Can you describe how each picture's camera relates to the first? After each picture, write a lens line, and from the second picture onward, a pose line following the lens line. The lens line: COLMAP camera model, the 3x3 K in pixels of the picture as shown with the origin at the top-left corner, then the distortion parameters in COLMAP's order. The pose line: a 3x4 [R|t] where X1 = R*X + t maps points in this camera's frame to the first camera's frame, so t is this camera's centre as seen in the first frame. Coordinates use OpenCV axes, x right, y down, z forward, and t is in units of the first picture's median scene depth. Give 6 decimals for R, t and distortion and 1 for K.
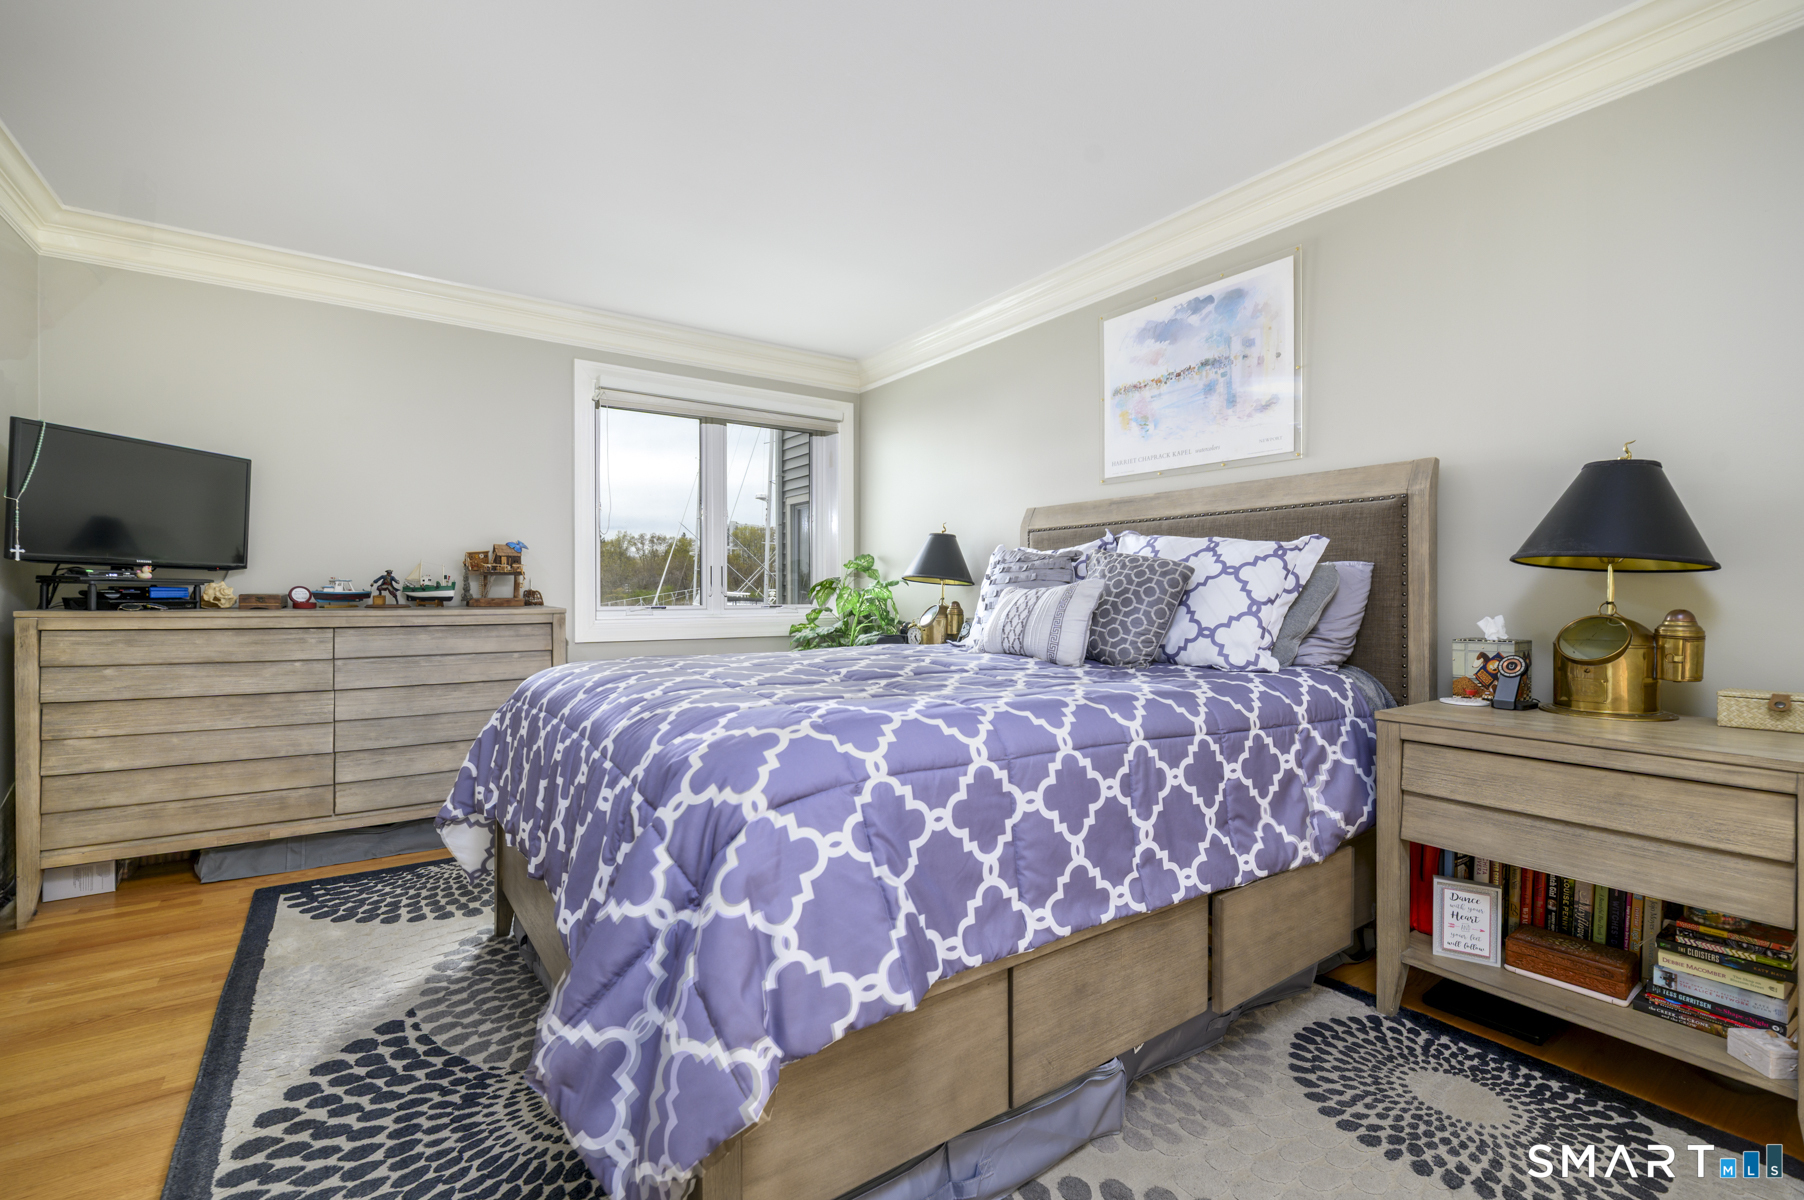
lens RADIAL K [[777.7, 0, 900.0], [0, 777.7, 596.0], [0, 0, 1]] dist [-0.001309, -0.000238]
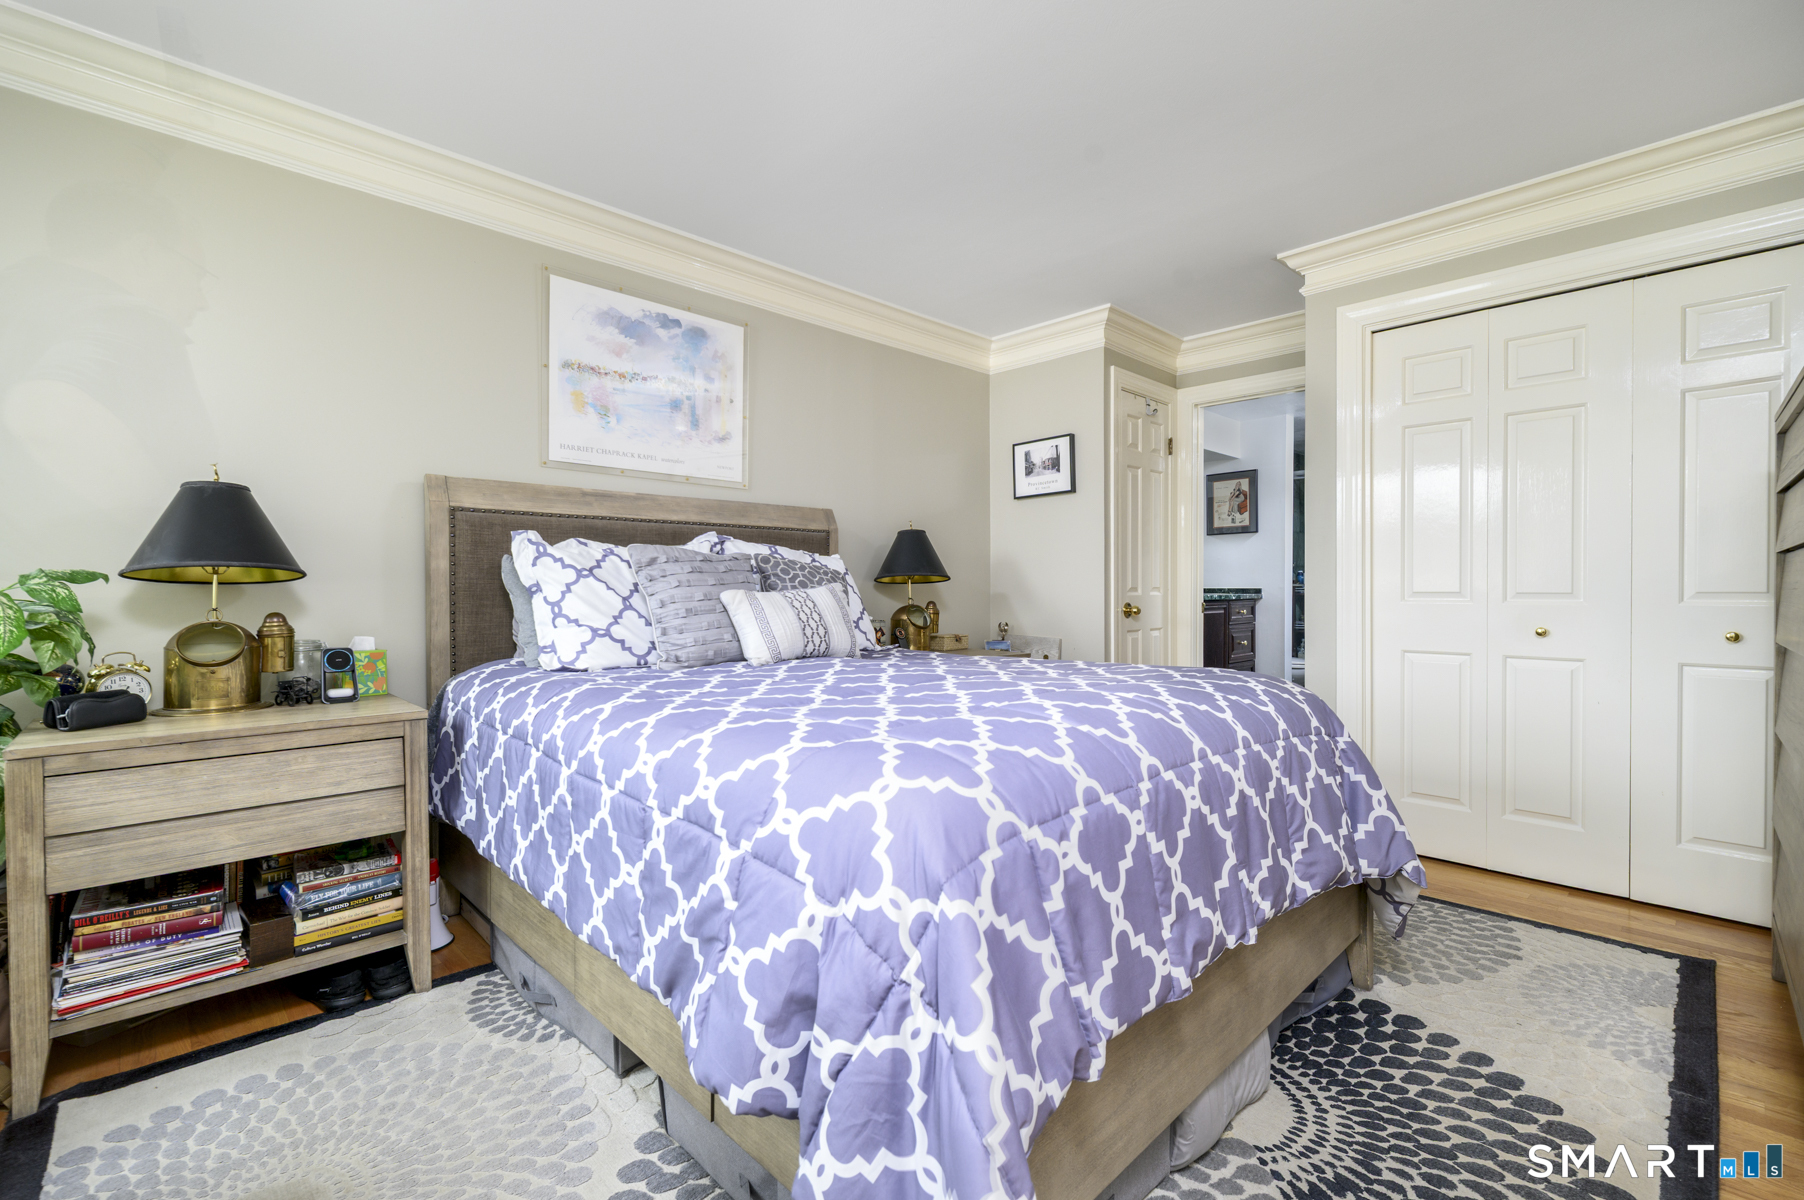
lens RADIAL K [[777.7, 0, 900.0], [0, 777.7, 596.0], [0, 0, 1]] dist [-0.001309, -0.000238]
pose [[-0.141212, -0.002212, 0.989977, -1.357486], [0.009717, 0.999946, 0.003620, -0.008724], [-0.989932, 0.010131, -0.141182, 1.625595]]
